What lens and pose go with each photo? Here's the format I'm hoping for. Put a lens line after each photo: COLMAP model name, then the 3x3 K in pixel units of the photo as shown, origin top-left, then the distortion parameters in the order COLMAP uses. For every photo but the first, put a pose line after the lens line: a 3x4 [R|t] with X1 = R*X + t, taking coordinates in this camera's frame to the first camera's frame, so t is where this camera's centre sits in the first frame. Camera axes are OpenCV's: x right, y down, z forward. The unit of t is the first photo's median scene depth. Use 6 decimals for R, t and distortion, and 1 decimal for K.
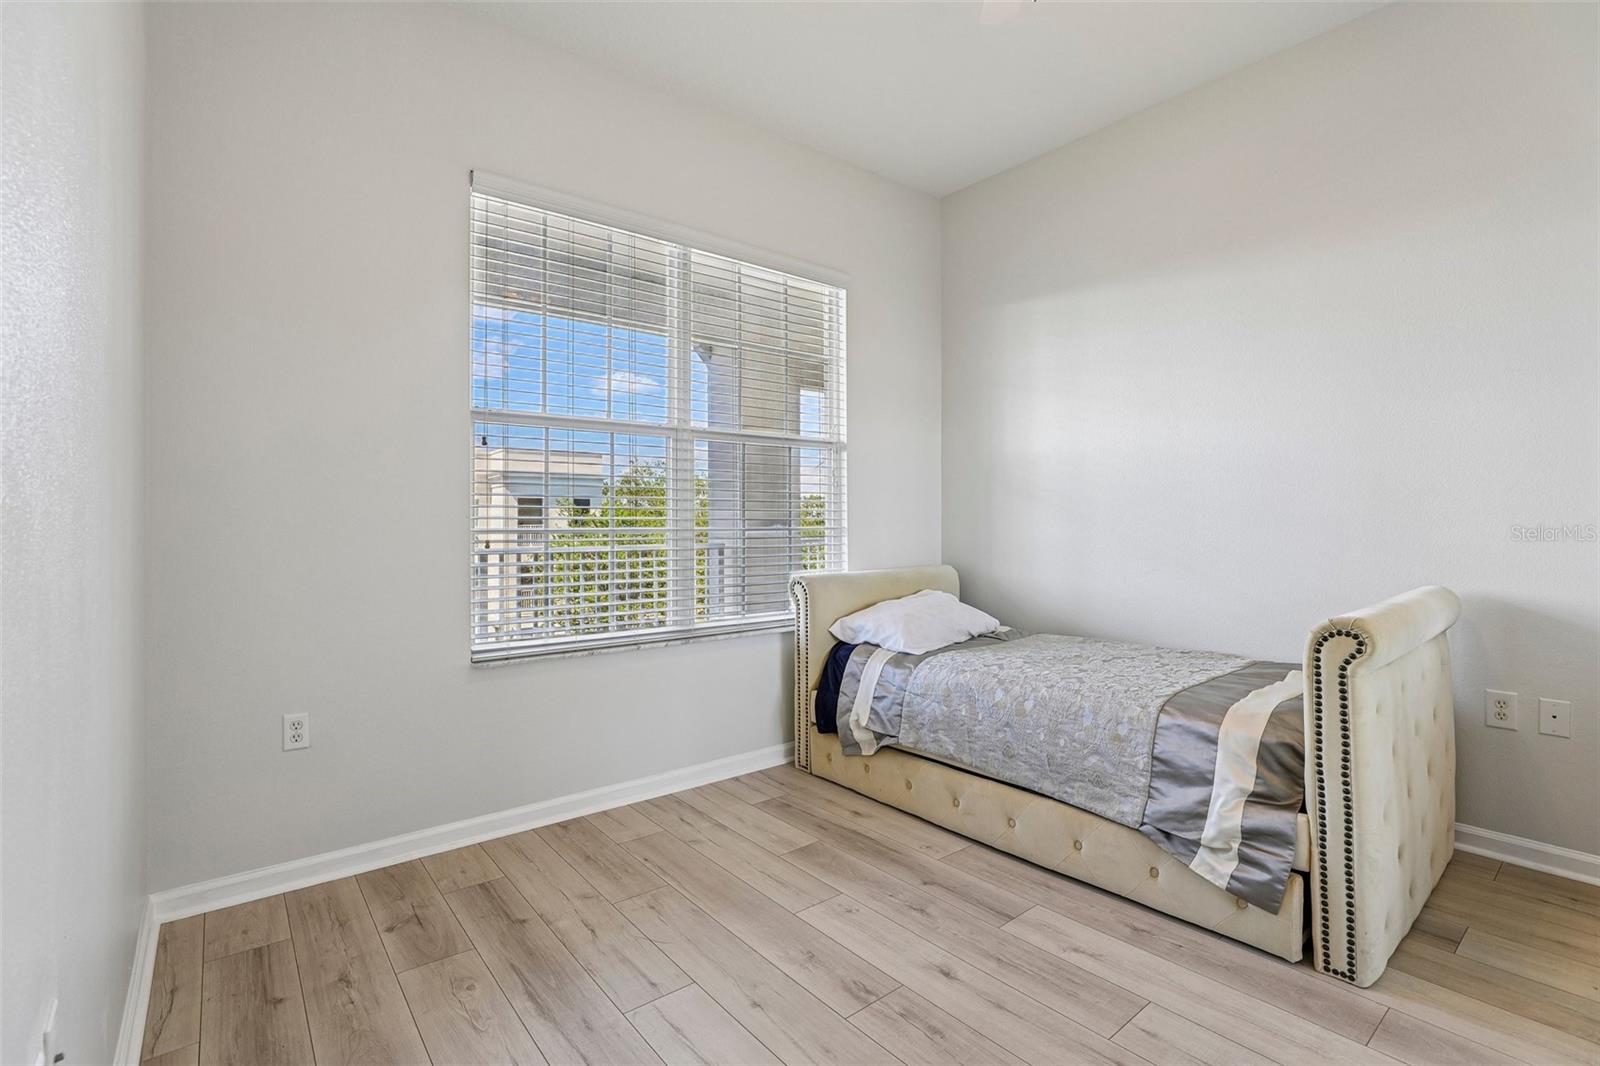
lens RADIAL K [[728.3, 0, 802.6], [0, 728.3, 530.7], [0, 0, 1]] dist [-0.037373, 0.010629]
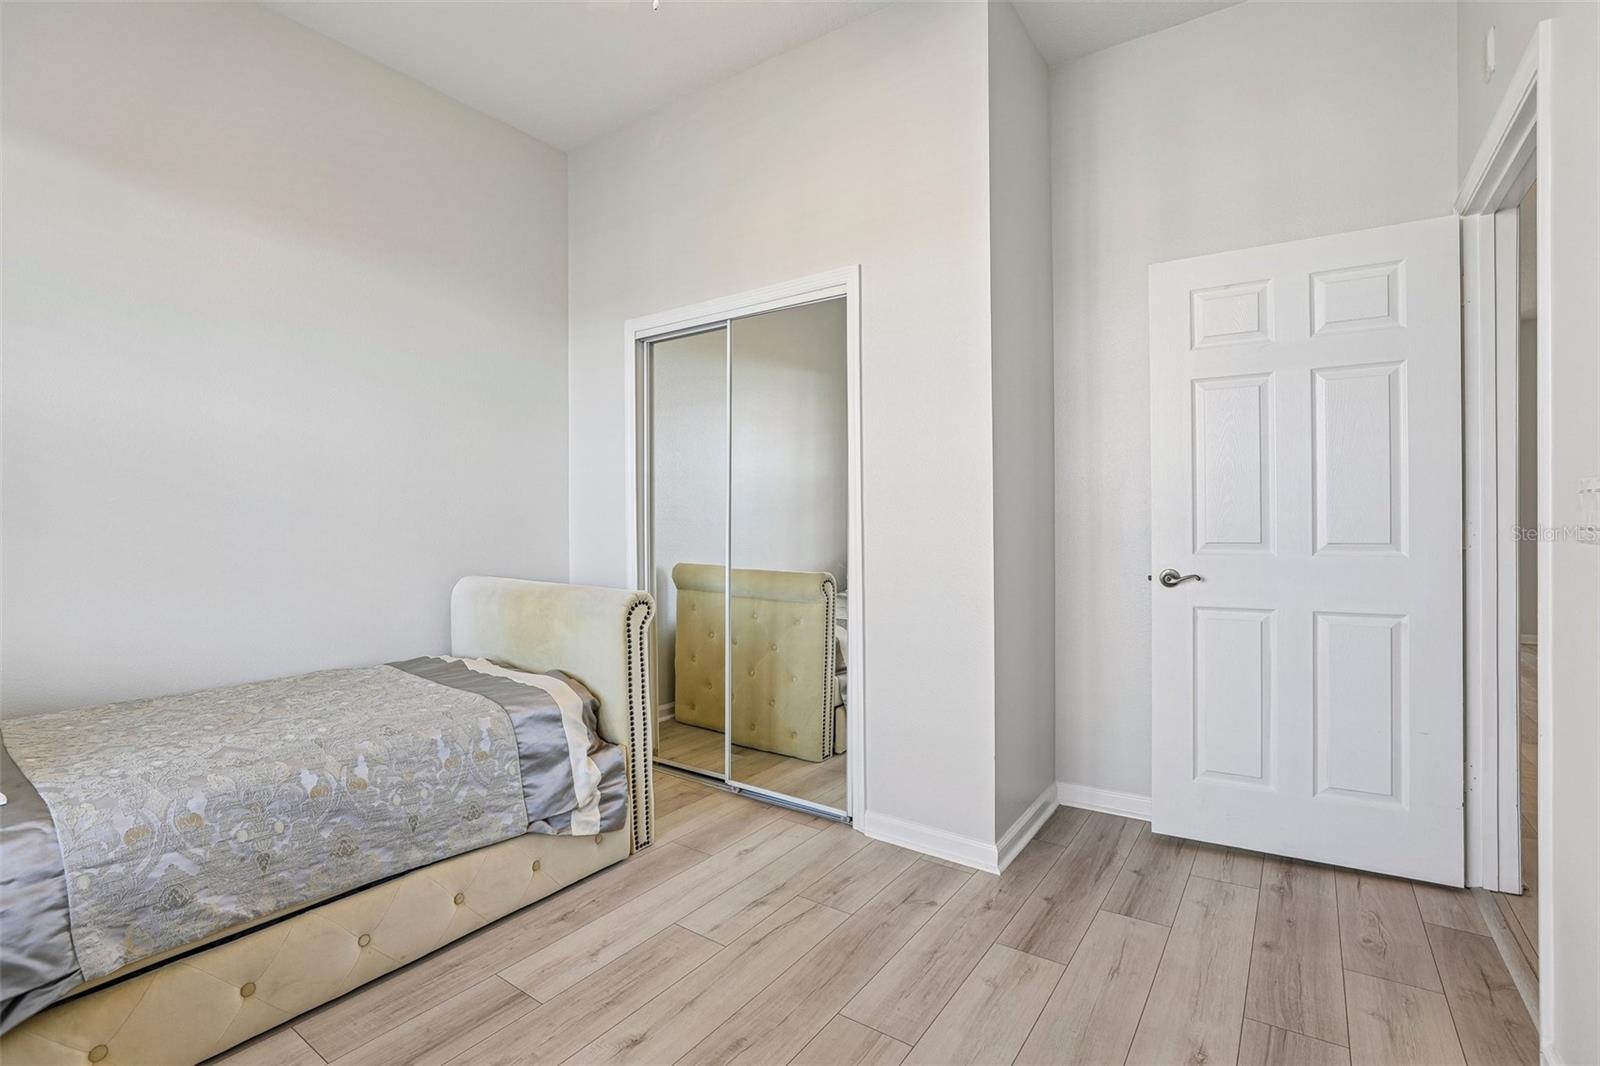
lens RADIAL K [[728.3, 0, 808.3], [0, 728.3, 533.1], [0, 0, 1]] dist [-0.037373, 0.010629]
pose [[-0.262045, -0.004895, 0.965043, -0.613741], [0.011318, 0.999903, 0.008145, -0.001398], [-0.964989, 0.013057, -0.261964, 0.912295]]
